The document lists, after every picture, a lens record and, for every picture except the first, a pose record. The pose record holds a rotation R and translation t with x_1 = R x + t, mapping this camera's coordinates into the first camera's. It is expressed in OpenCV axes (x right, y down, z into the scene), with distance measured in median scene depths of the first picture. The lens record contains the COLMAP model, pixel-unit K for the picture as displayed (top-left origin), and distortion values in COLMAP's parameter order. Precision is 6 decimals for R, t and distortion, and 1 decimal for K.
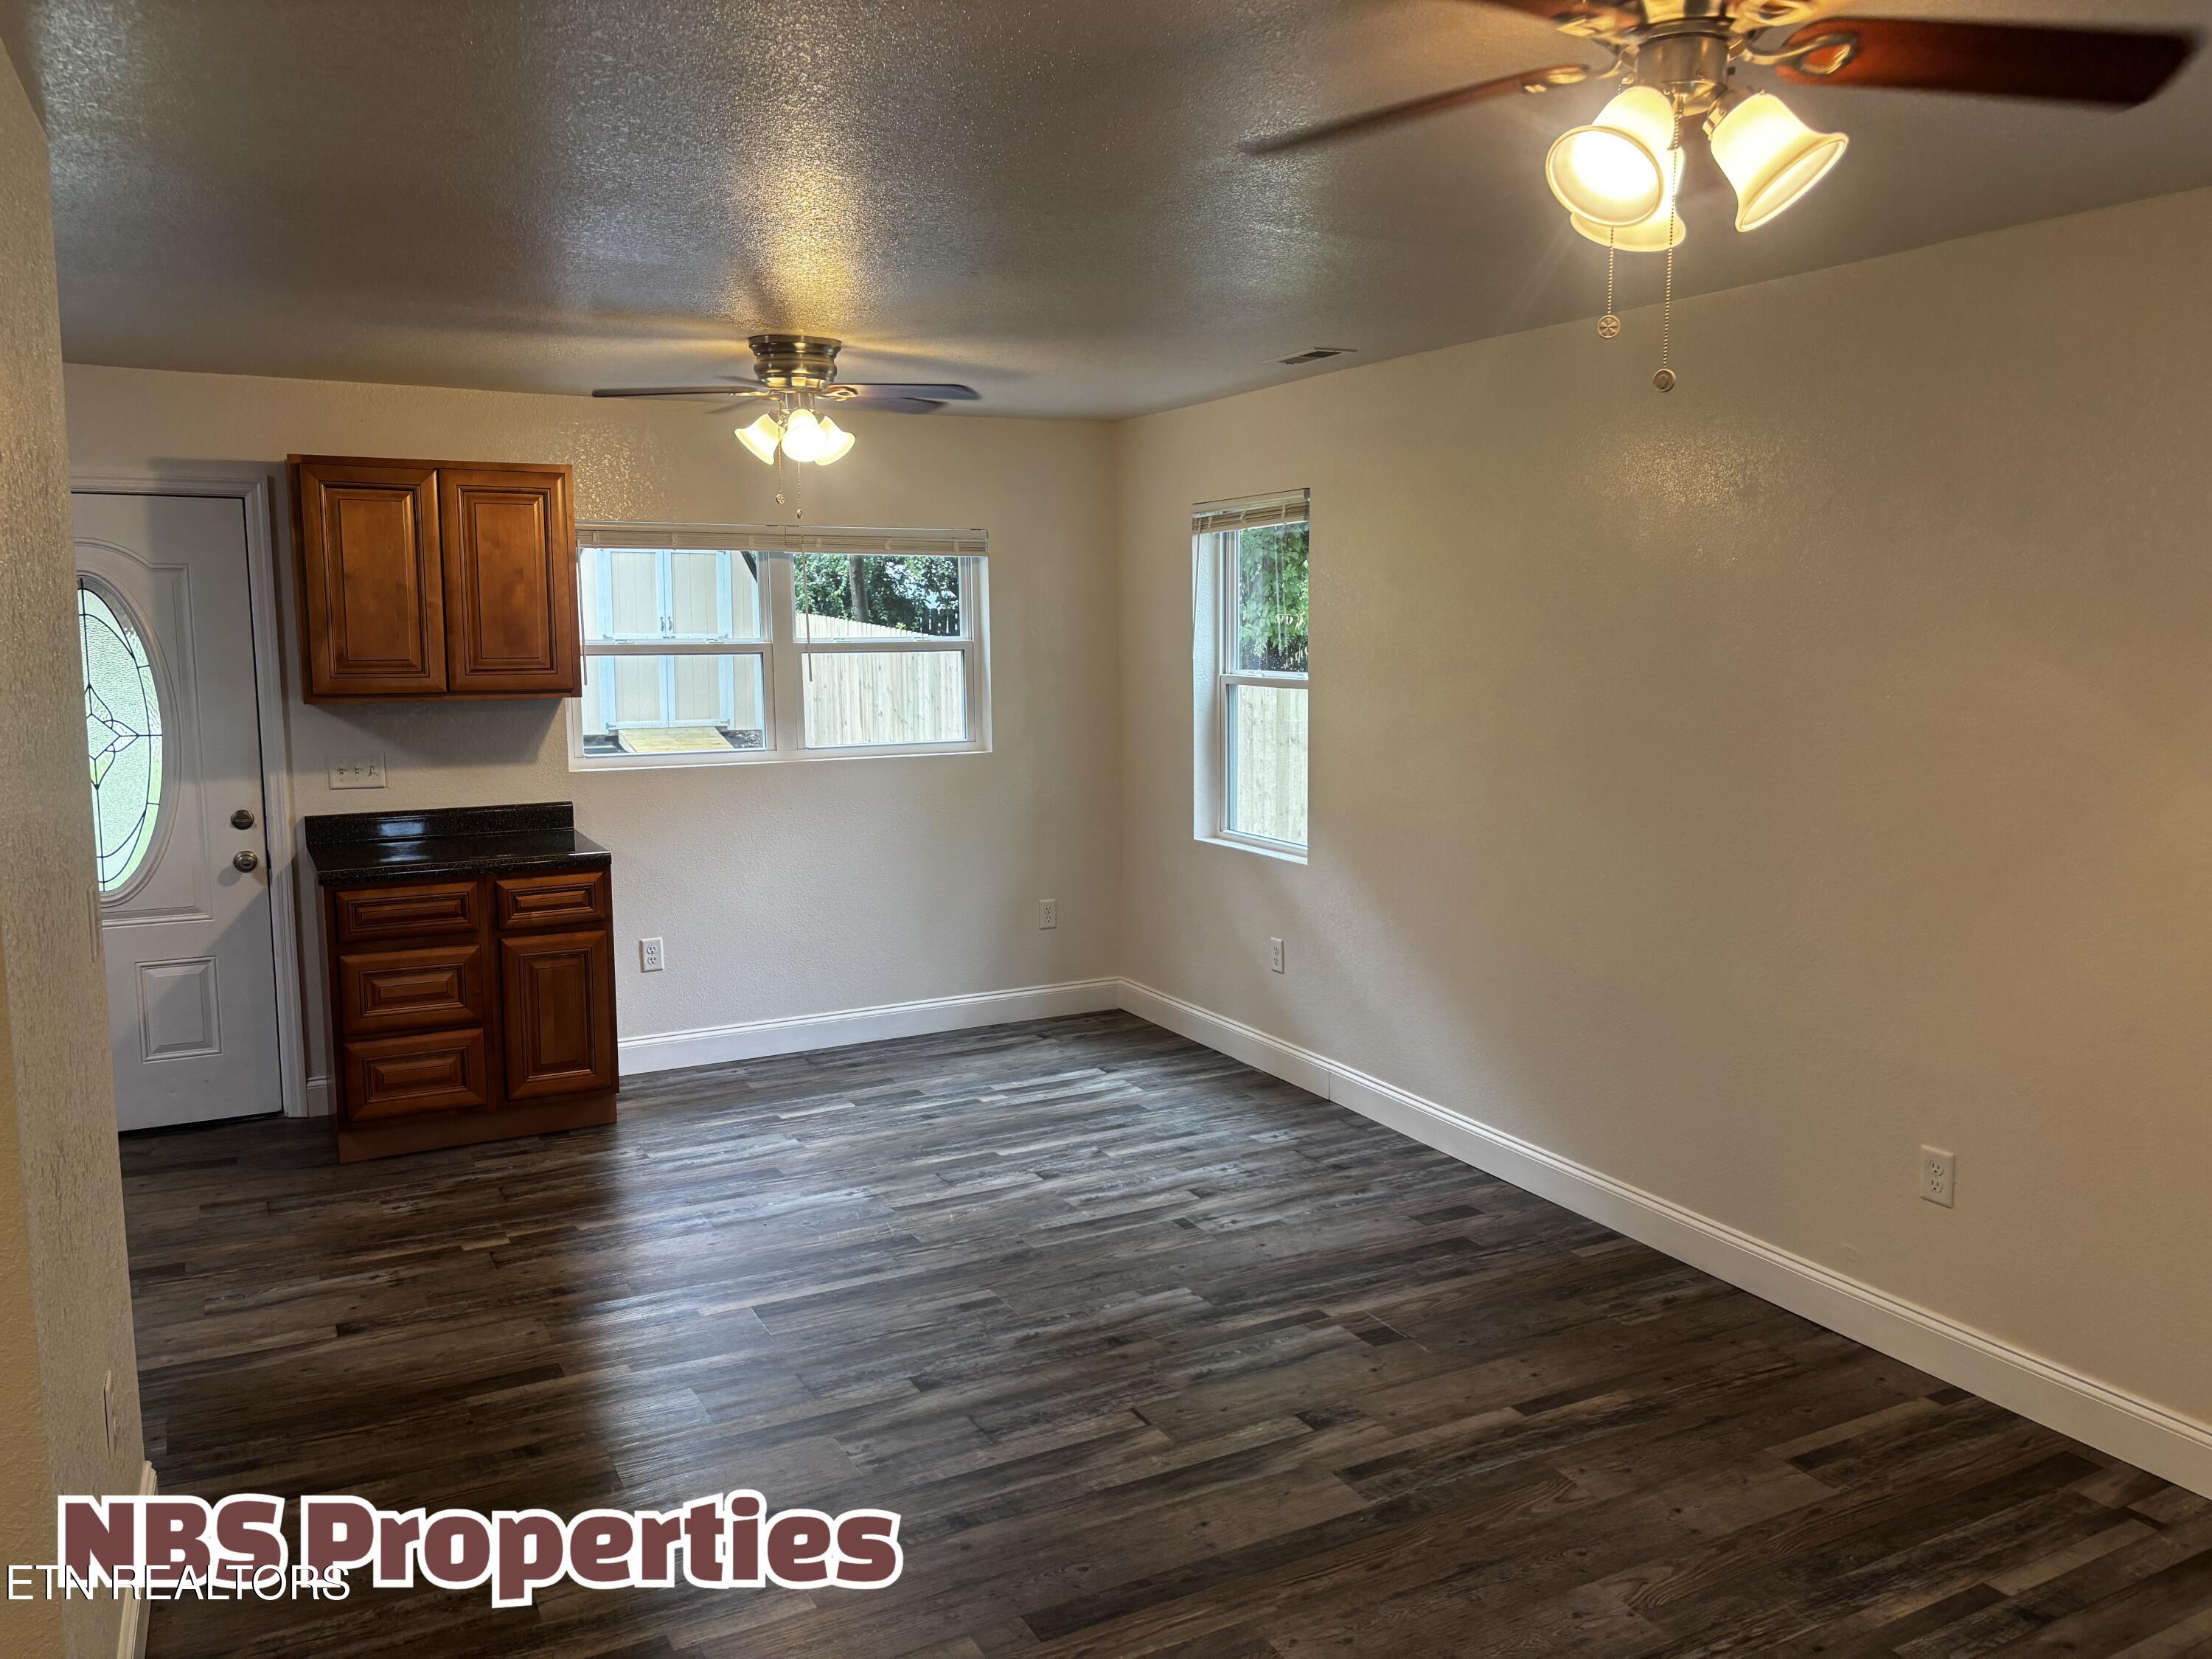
lens RADIAL K [[1664.6, 0, 1099.9], [0, 1664.6, 833.1], [0, 0, 1]] dist [0.057359, -0.045684]
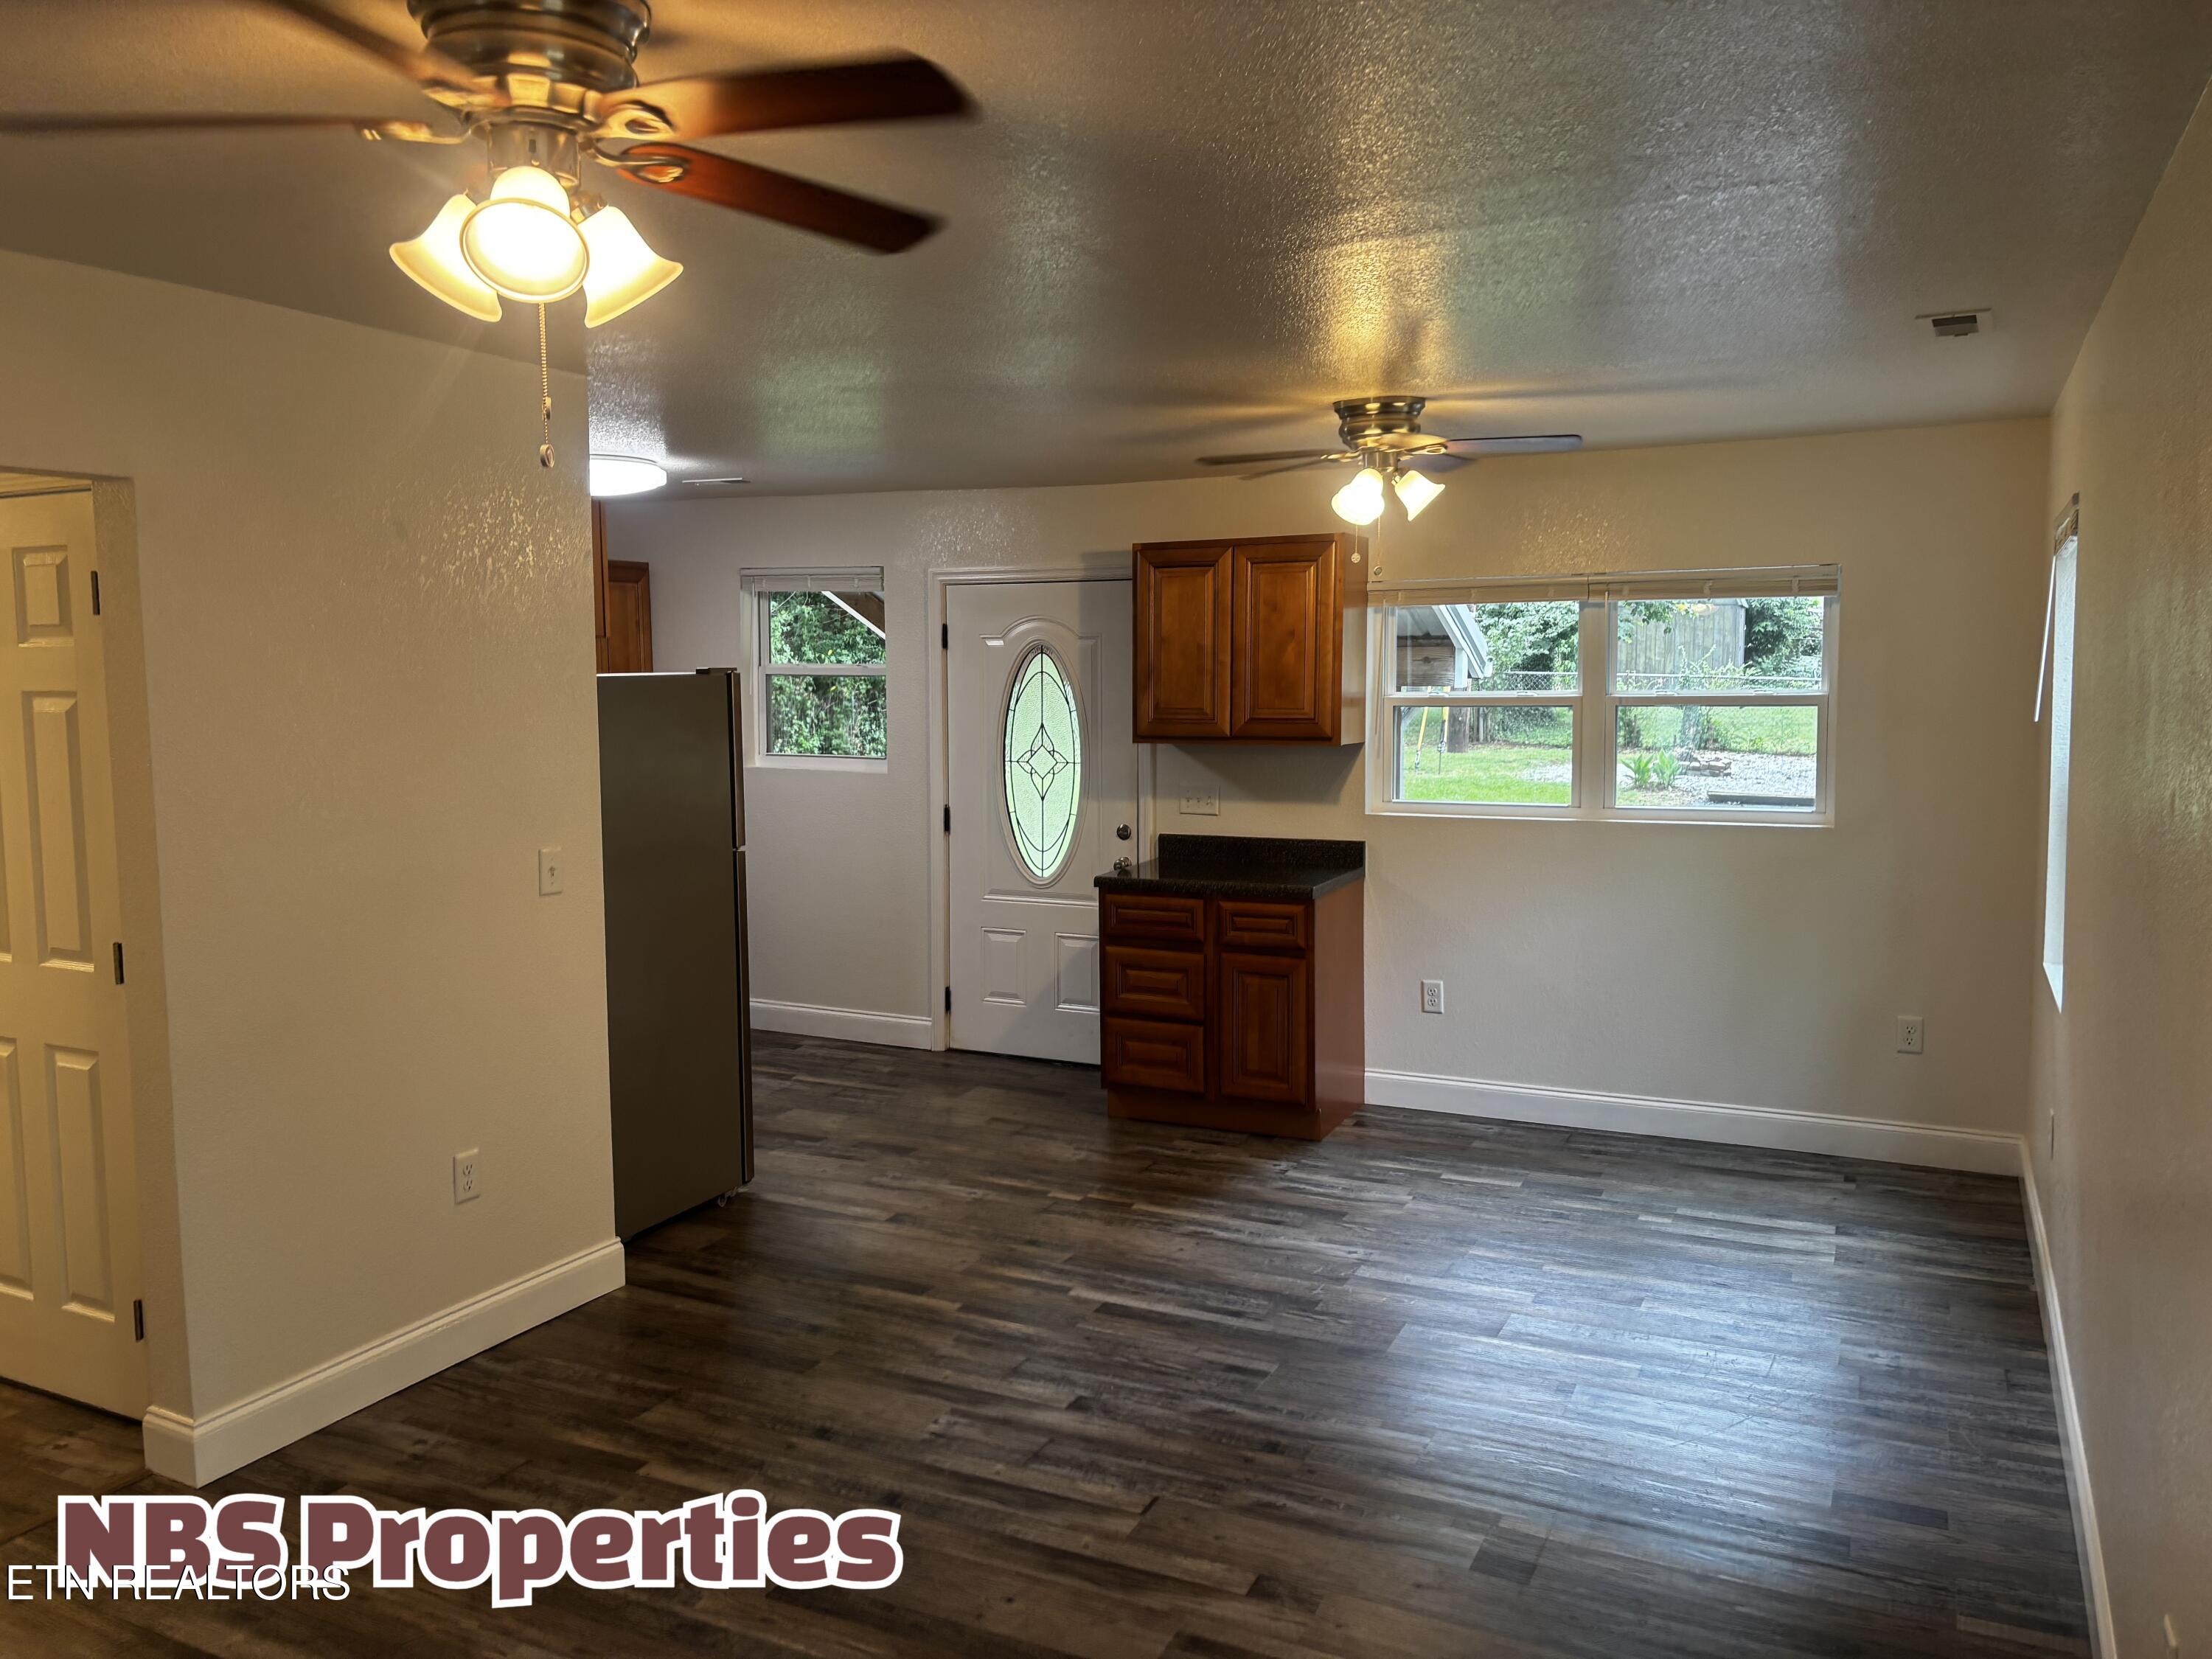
lens RADIAL K [[1664.6, 0, 1112.4], [0, 1664.6, 811.4], [0, 0, 1]] dist [0.057359, -0.045684]
pose [[0.598040, 0.069089, -0.798483, 0.497311], [-0.103596, 0.994583, 0.008466, -0.034389], [0.794743, 0.077657, 0.601958, 0.249461]]
